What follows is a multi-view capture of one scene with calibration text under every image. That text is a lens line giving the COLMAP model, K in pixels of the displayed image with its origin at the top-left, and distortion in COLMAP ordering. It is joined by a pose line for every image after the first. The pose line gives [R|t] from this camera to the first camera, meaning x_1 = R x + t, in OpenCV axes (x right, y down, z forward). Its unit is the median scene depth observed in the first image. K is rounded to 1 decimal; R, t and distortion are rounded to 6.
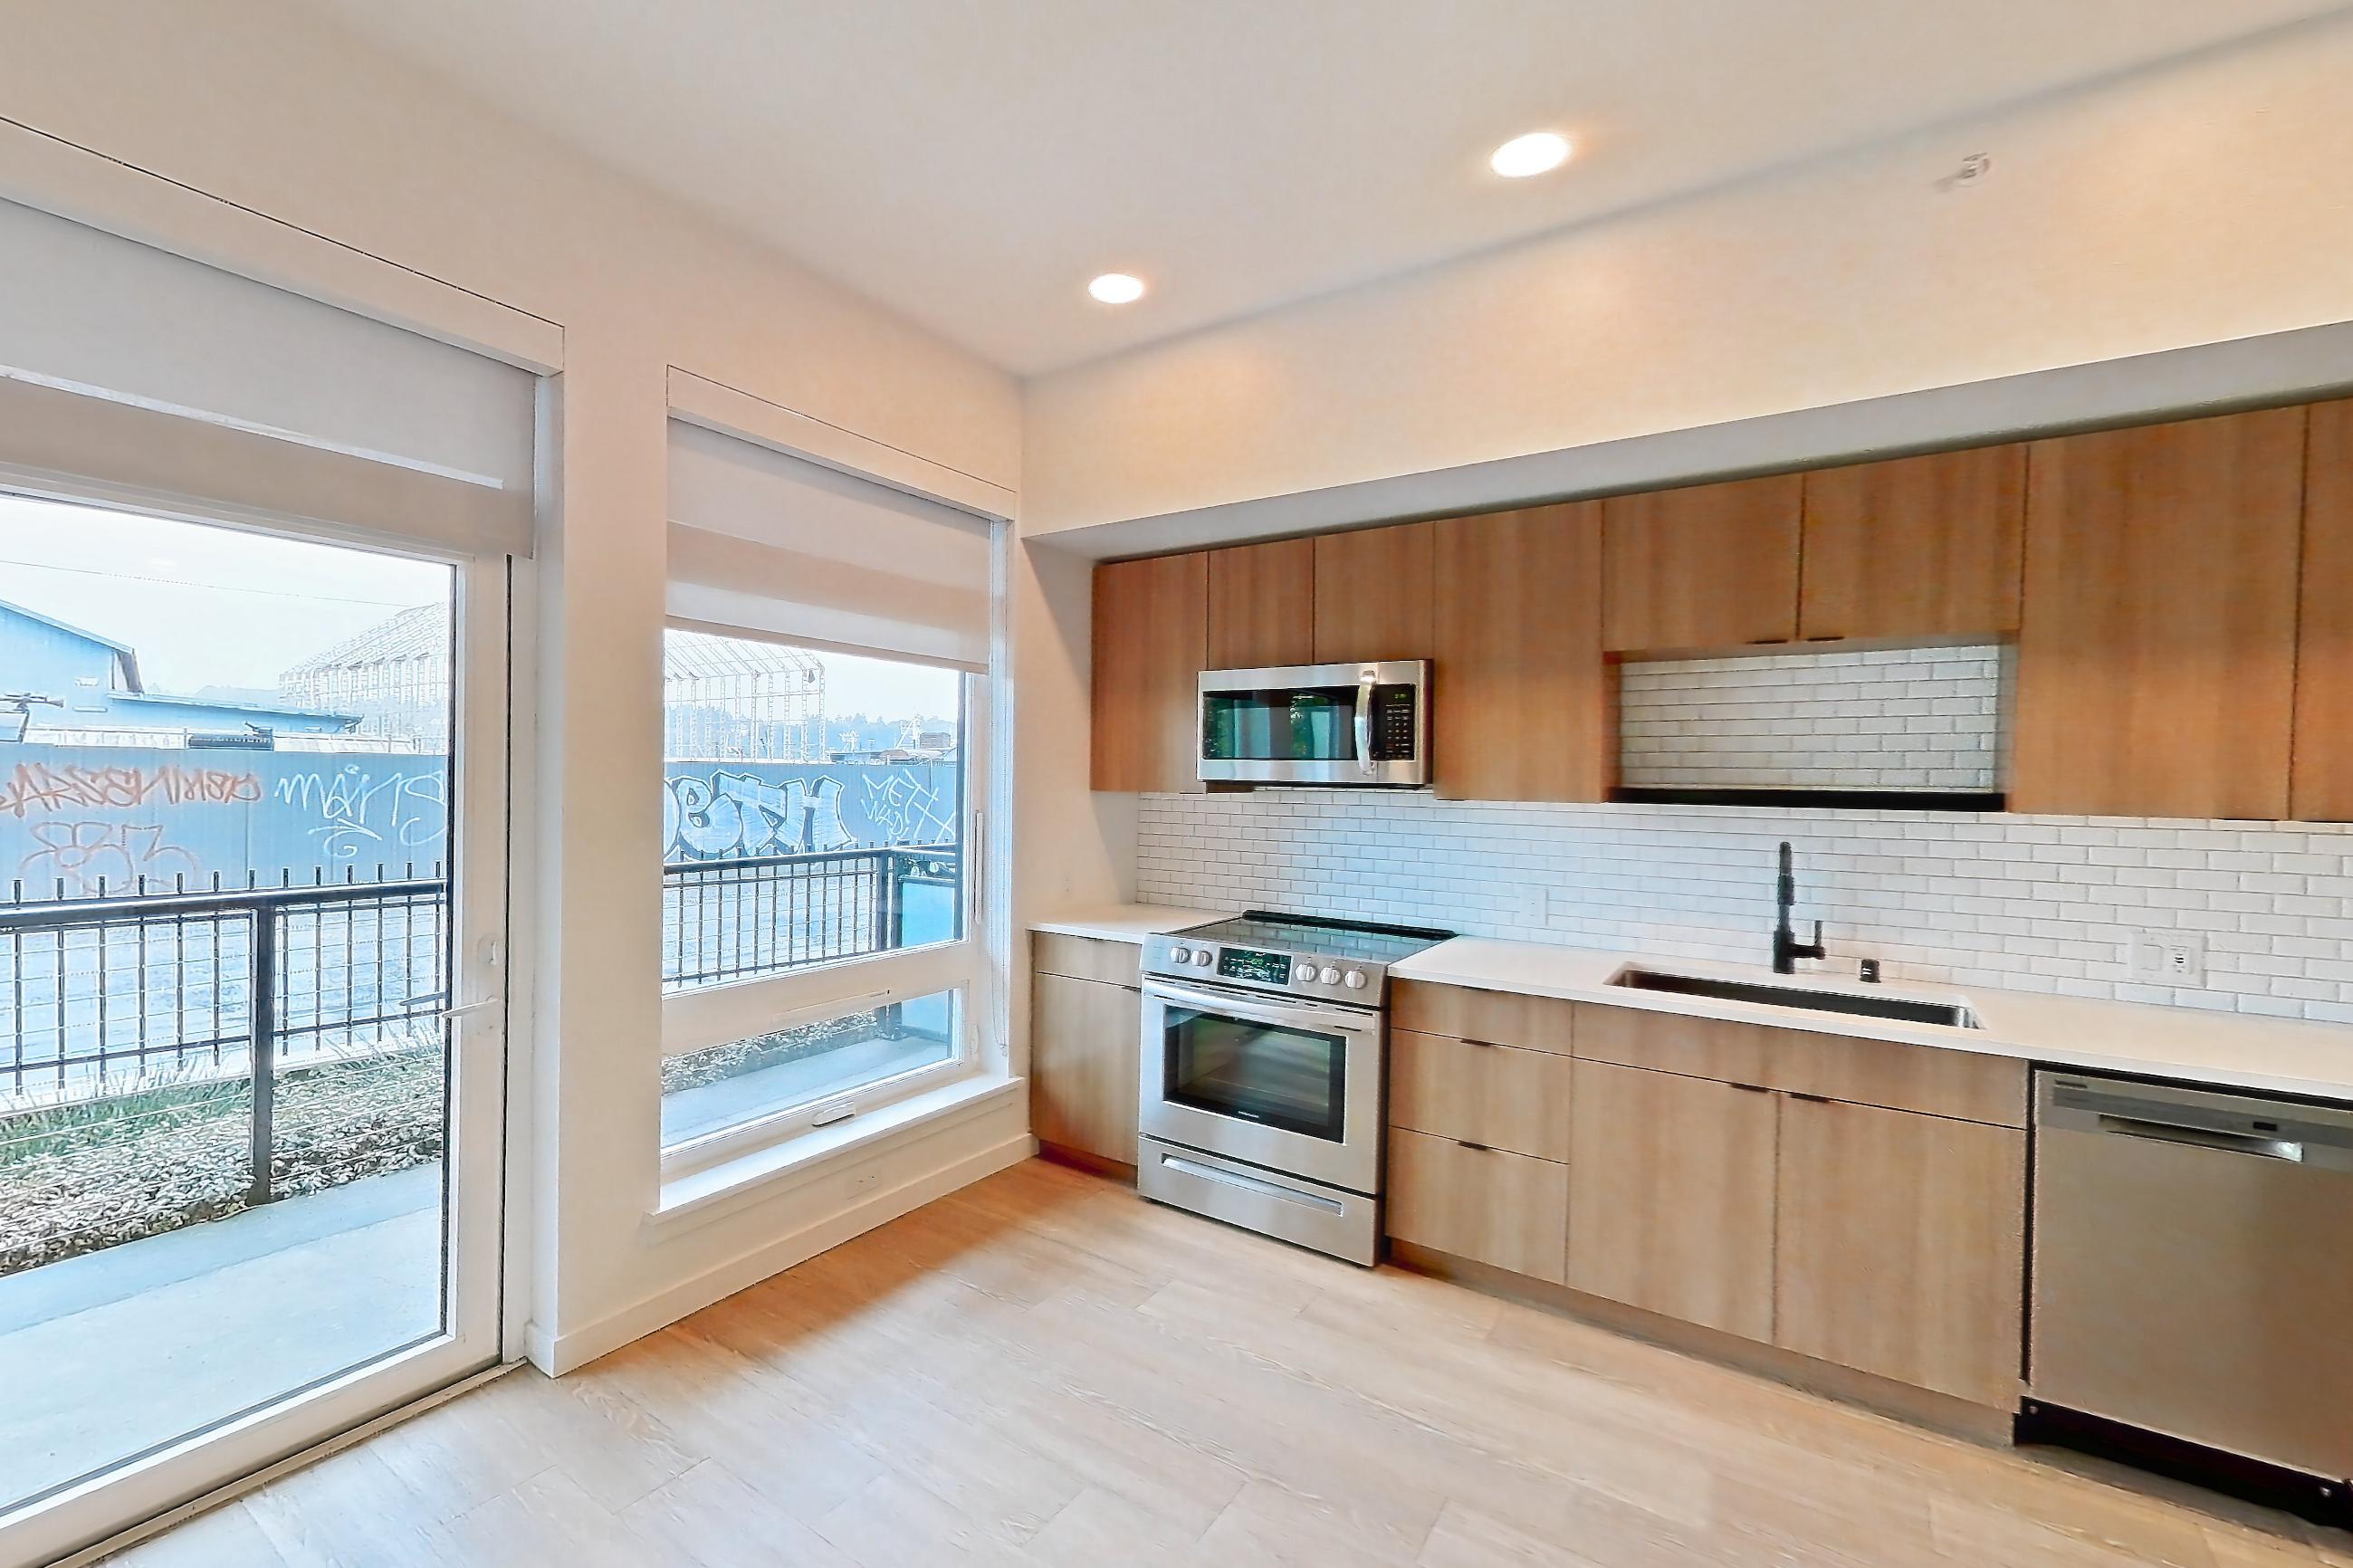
lens RADIAL K [[964.4, 0, 1191.3], [0, 964.4, 795.1], [0, 0, 1]] dist [0.000581, 0.001605]
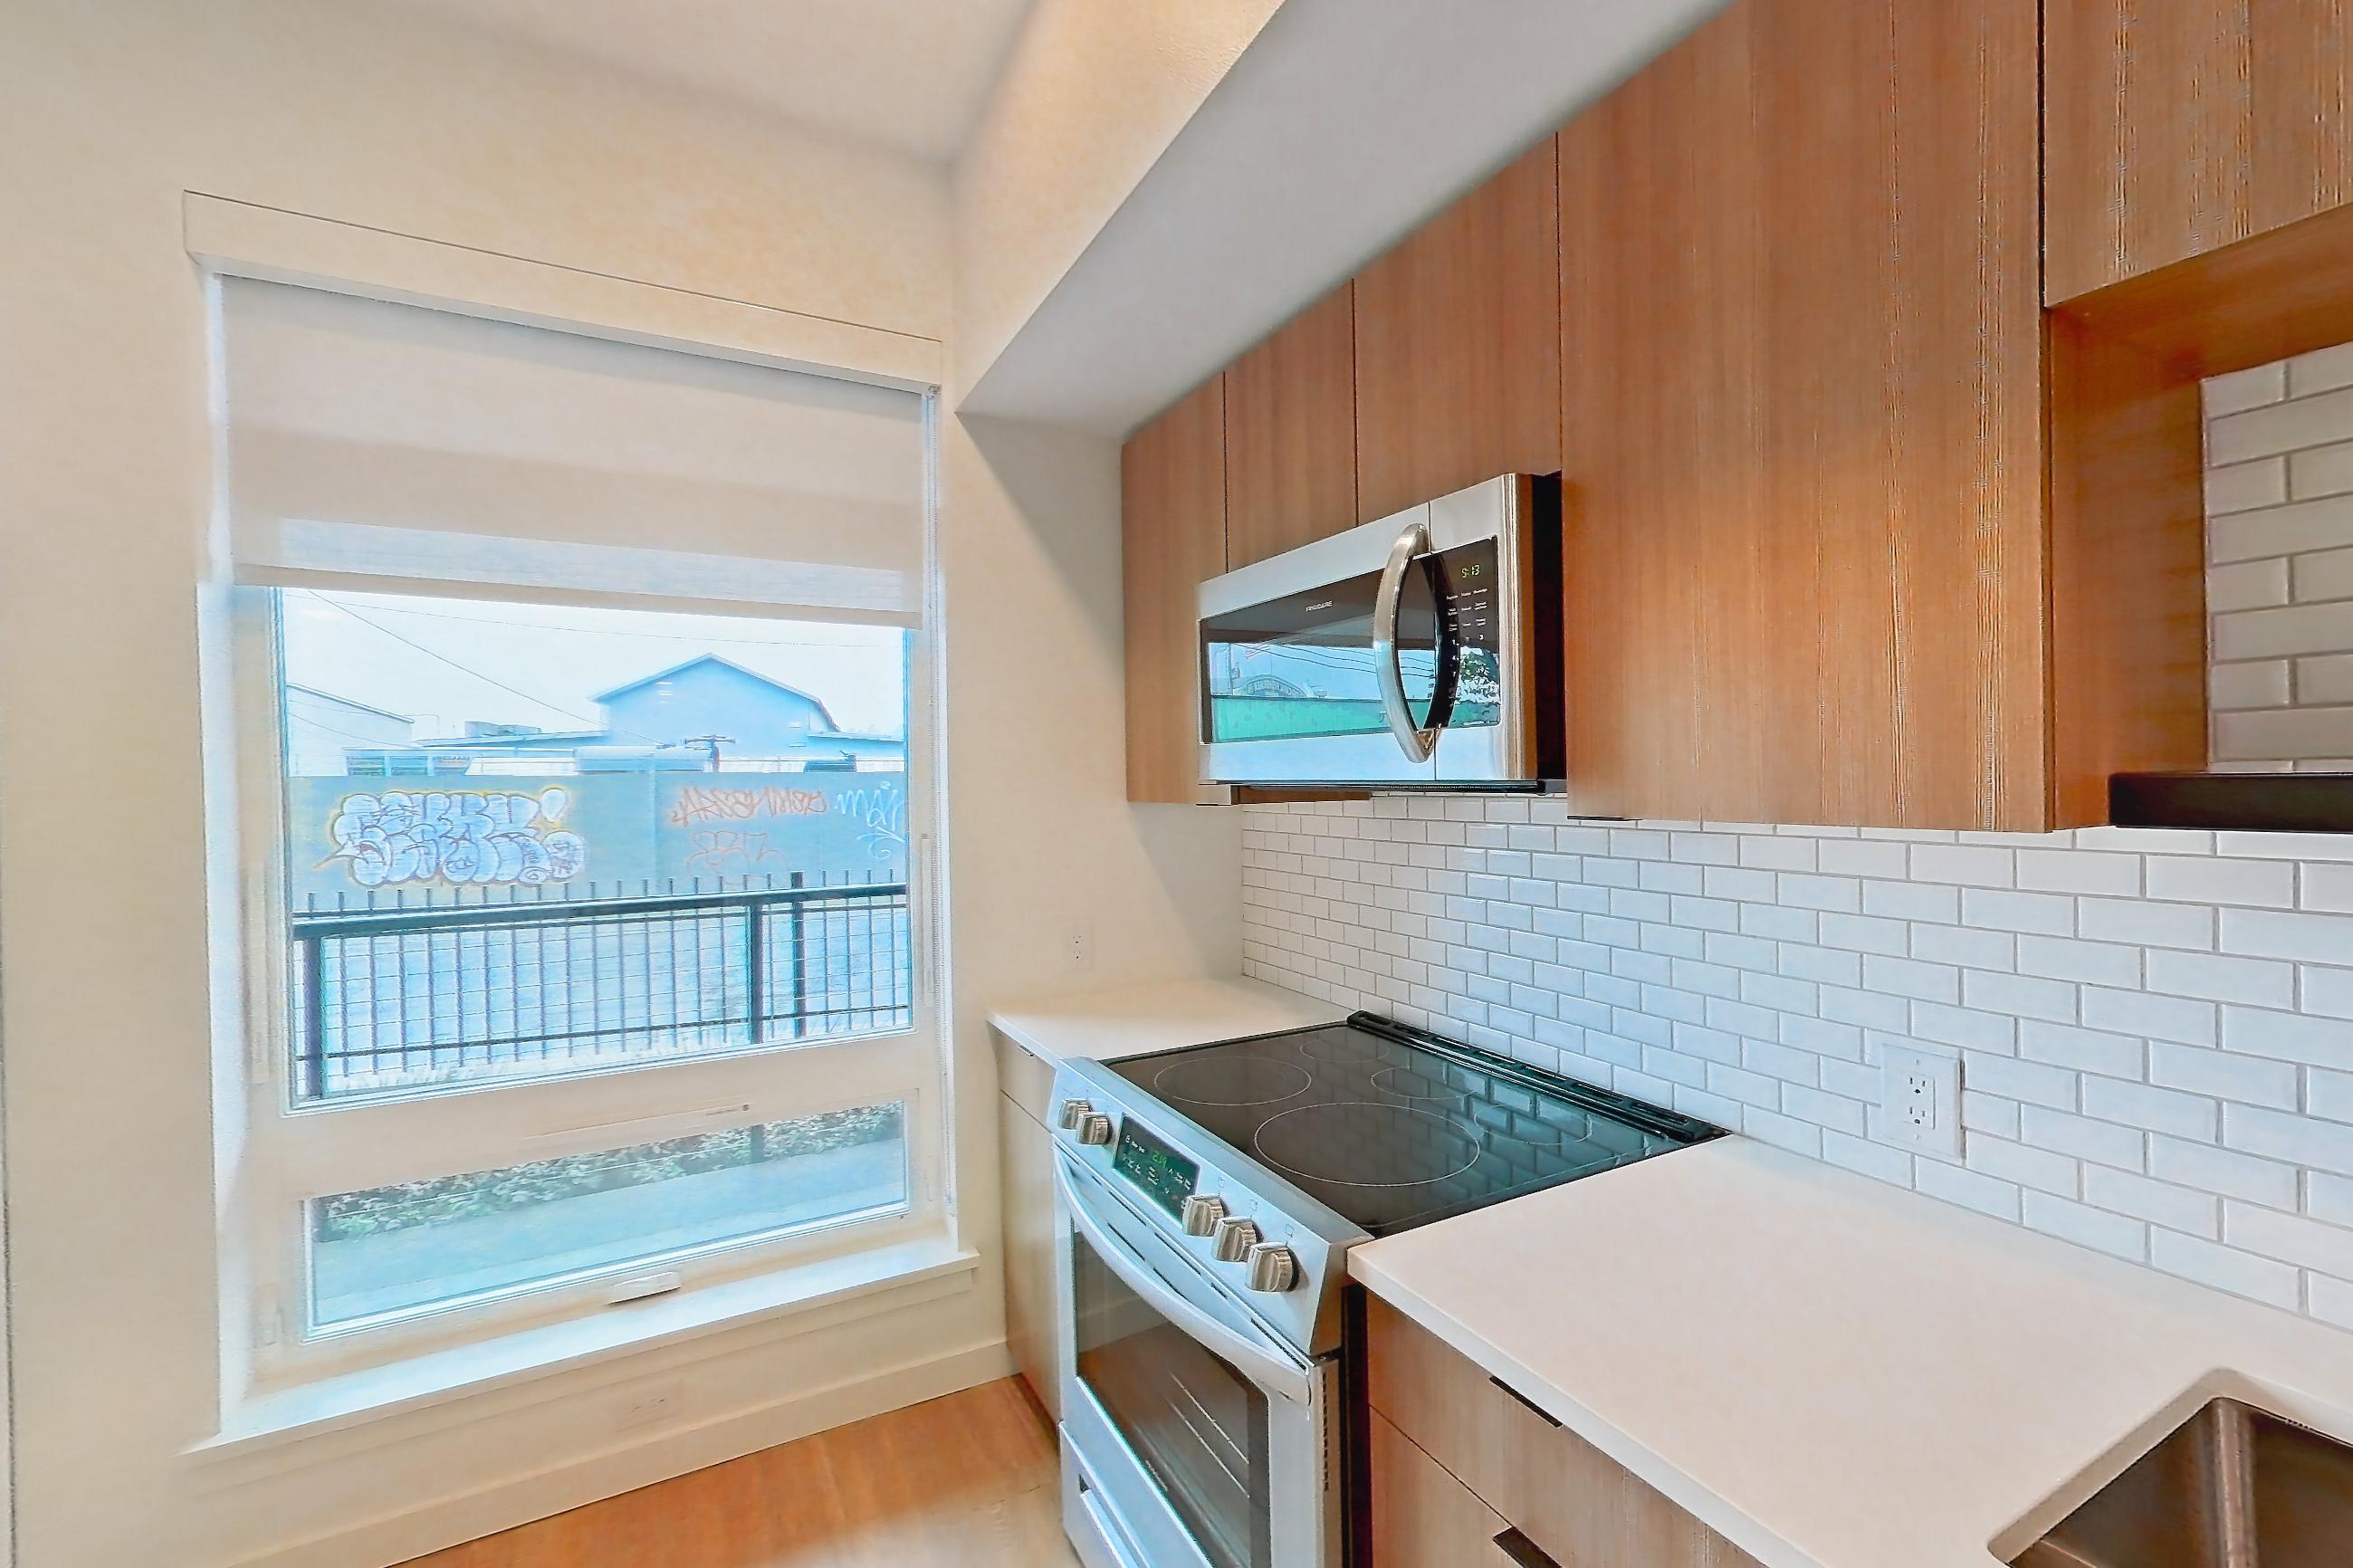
lens RADIAL K [[991.6, 0, 1212.1], [0, 991.6, 785.0], [0, 0, 1]] dist [-0.001719, 0.000993]
pose [[0.878954, -0.021757, -0.476410, 0.257004], [0.015968, 0.999741, -0.016198, -0.003978], [0.476639, 0.006630, 0.879074, 0.455960]]
